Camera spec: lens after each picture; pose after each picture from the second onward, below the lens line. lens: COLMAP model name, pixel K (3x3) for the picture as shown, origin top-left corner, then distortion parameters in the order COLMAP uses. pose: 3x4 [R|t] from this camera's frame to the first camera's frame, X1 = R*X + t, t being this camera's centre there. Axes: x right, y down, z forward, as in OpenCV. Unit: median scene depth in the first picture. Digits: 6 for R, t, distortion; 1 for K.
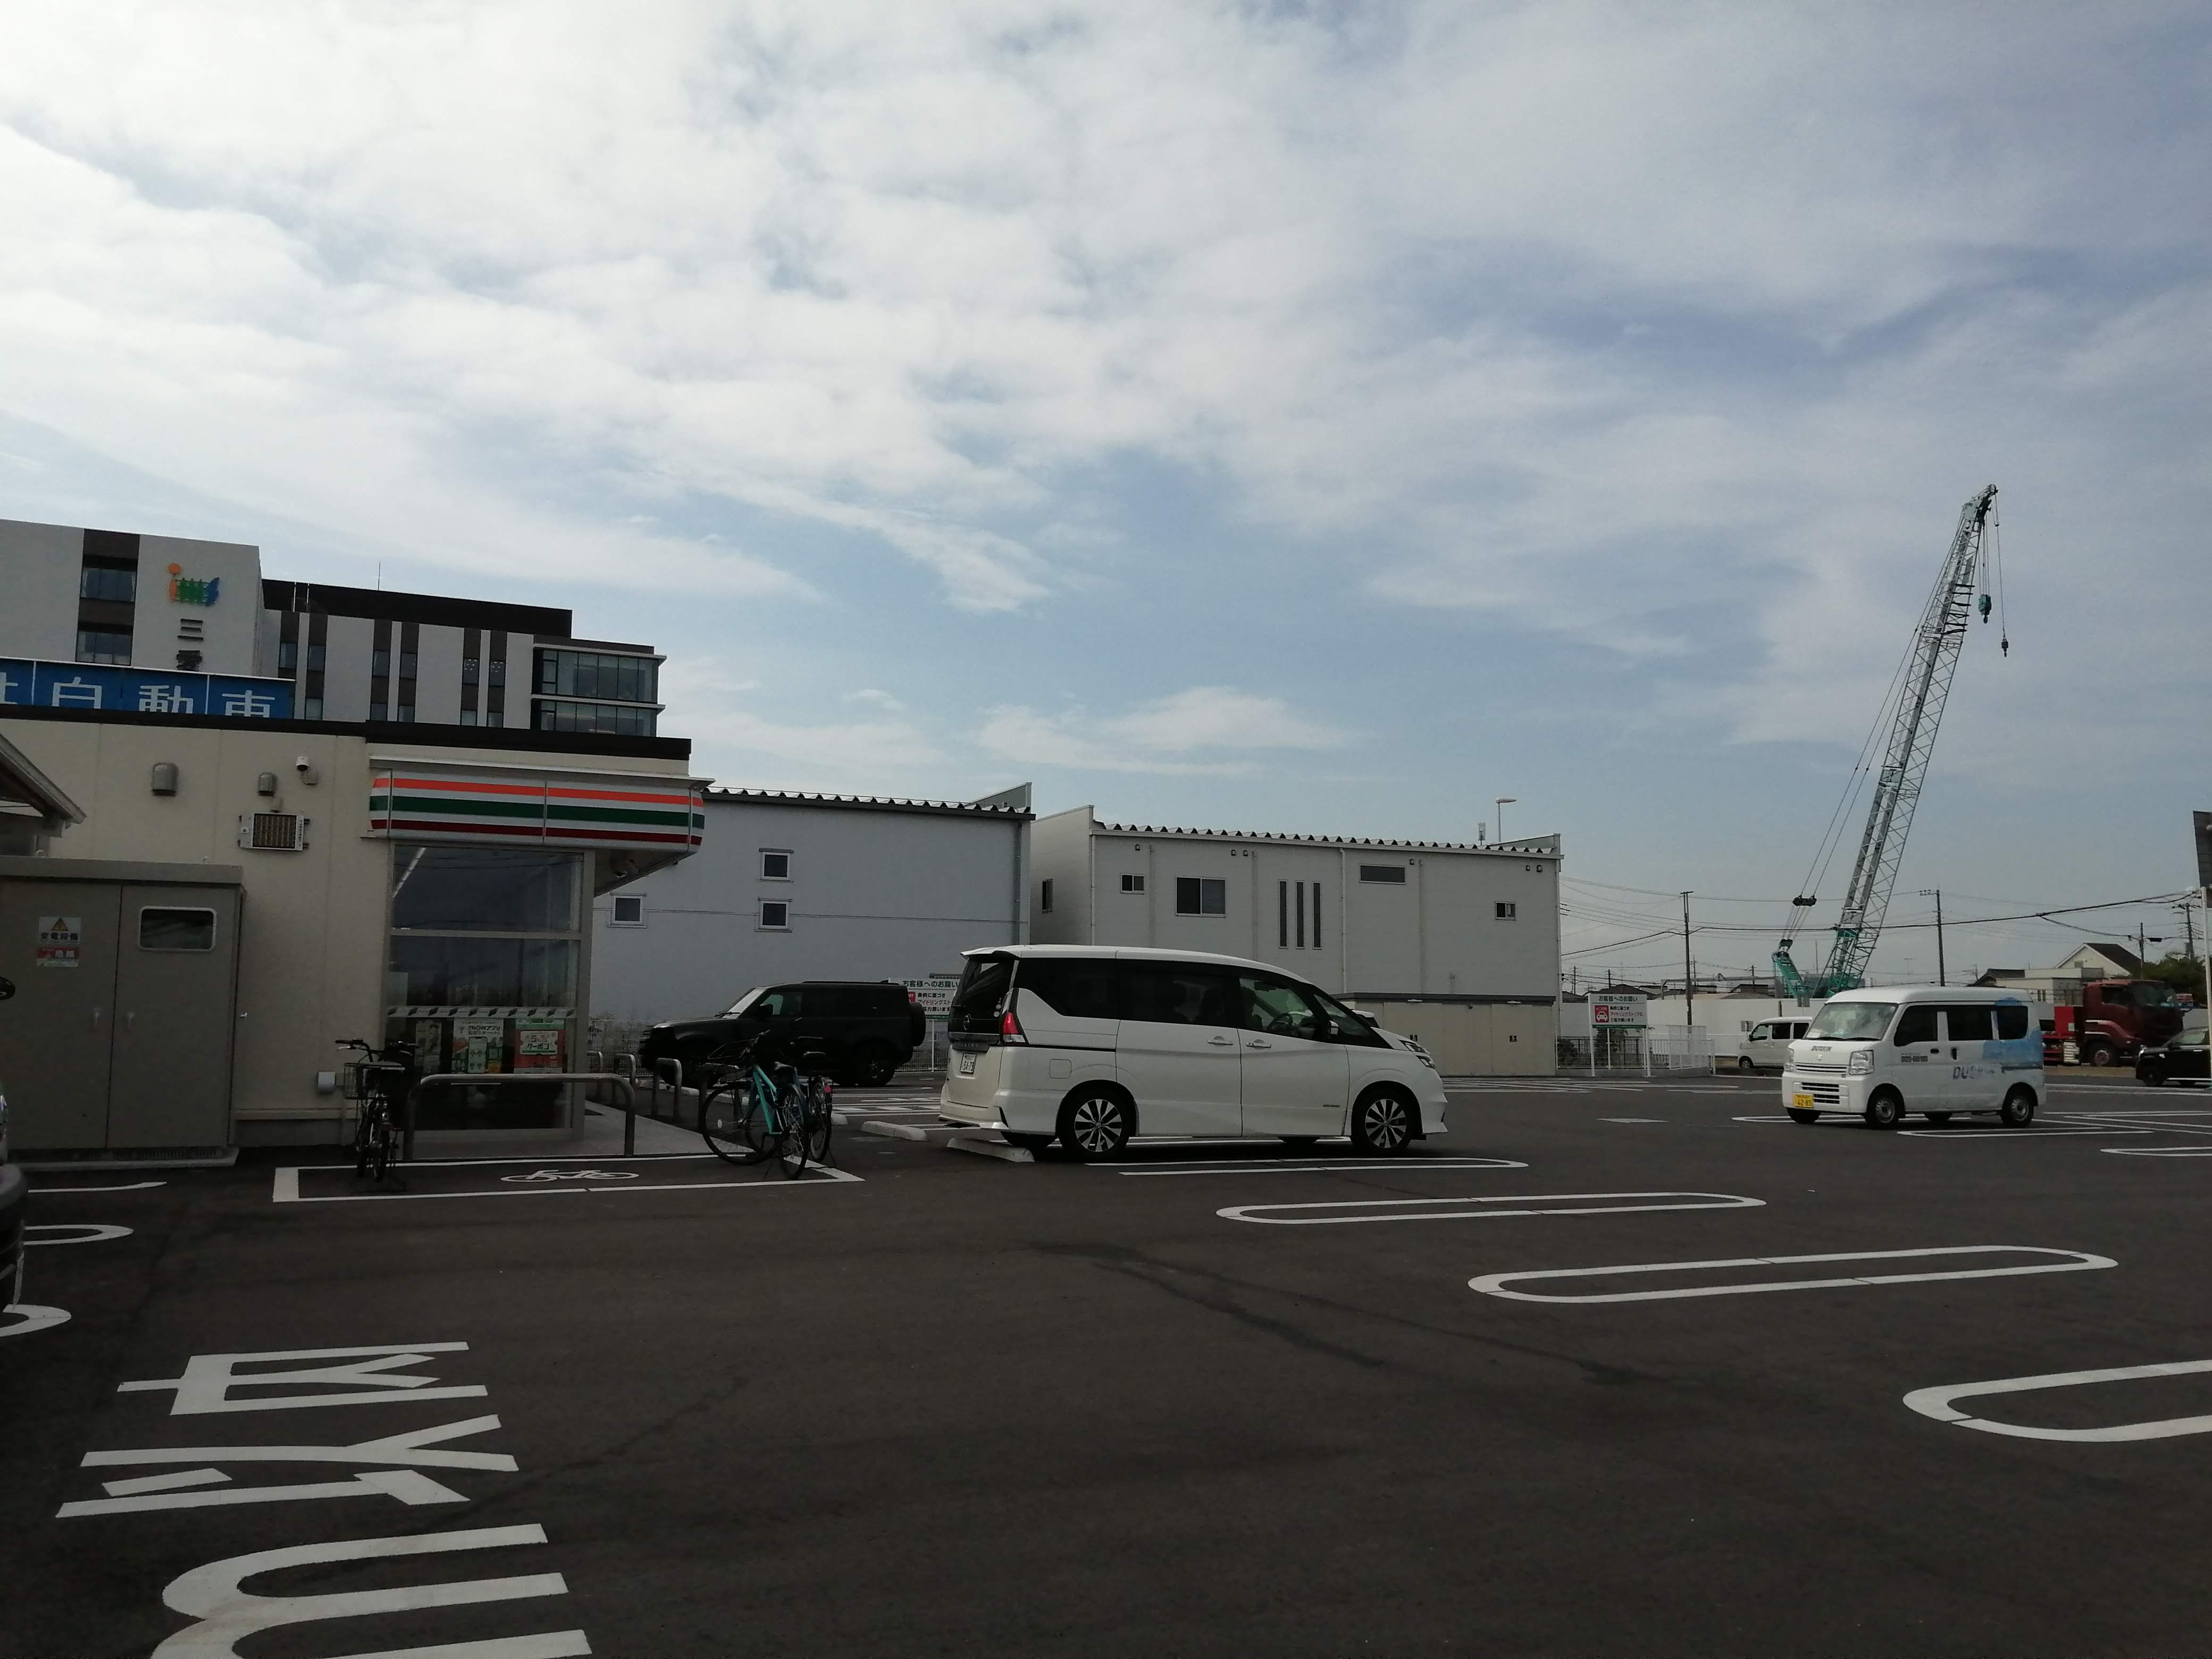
lens RADIAL K [[1778.8, 0, 1106.0], [0, 1778.8, 829.5], [0, 0, 1]] dist [0.007901, -0.007042]
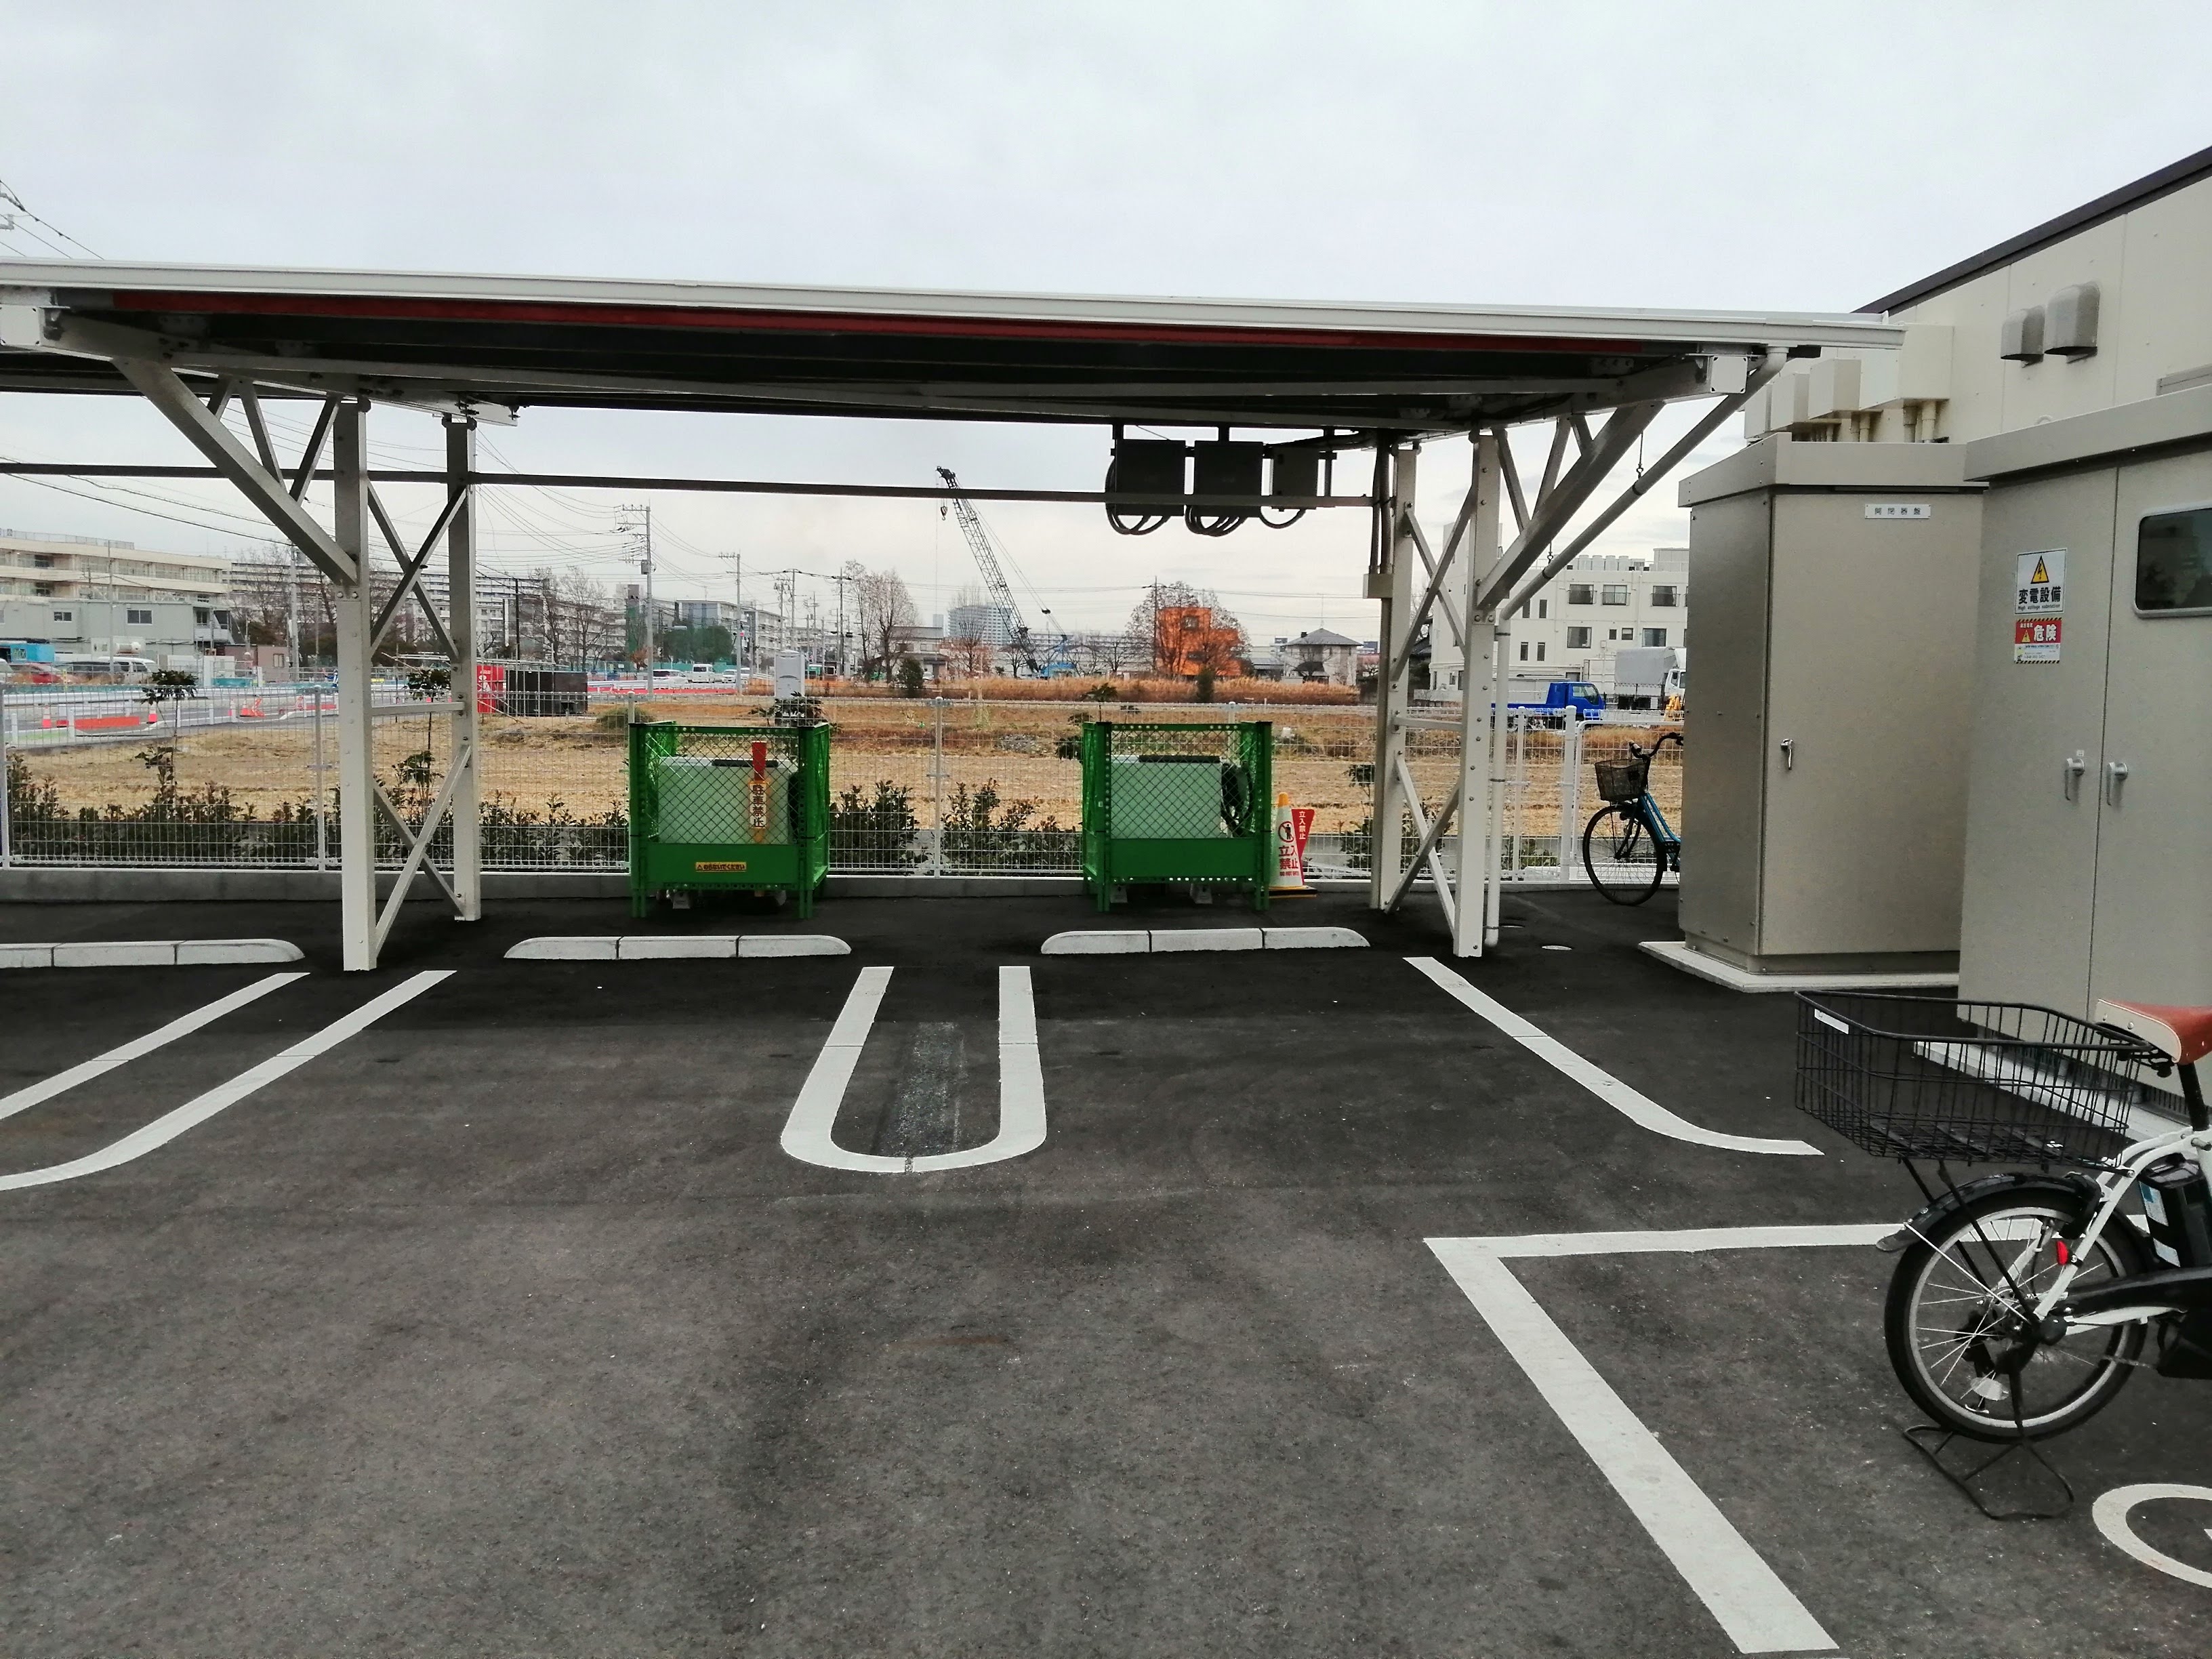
lens RADIAL K [[1771.8, 0, 1106.0], [0, 1771.8, 829.5], [0, 0, 1]] dist [0.121991, -0.225376]
pose [[-0.330076, 0.066498, -0.941609, -0.055343], [0.089058, 0.995260, 0.039067, 0.075581], [0.939744, -0.070963, -0.334434, 0.864312]]
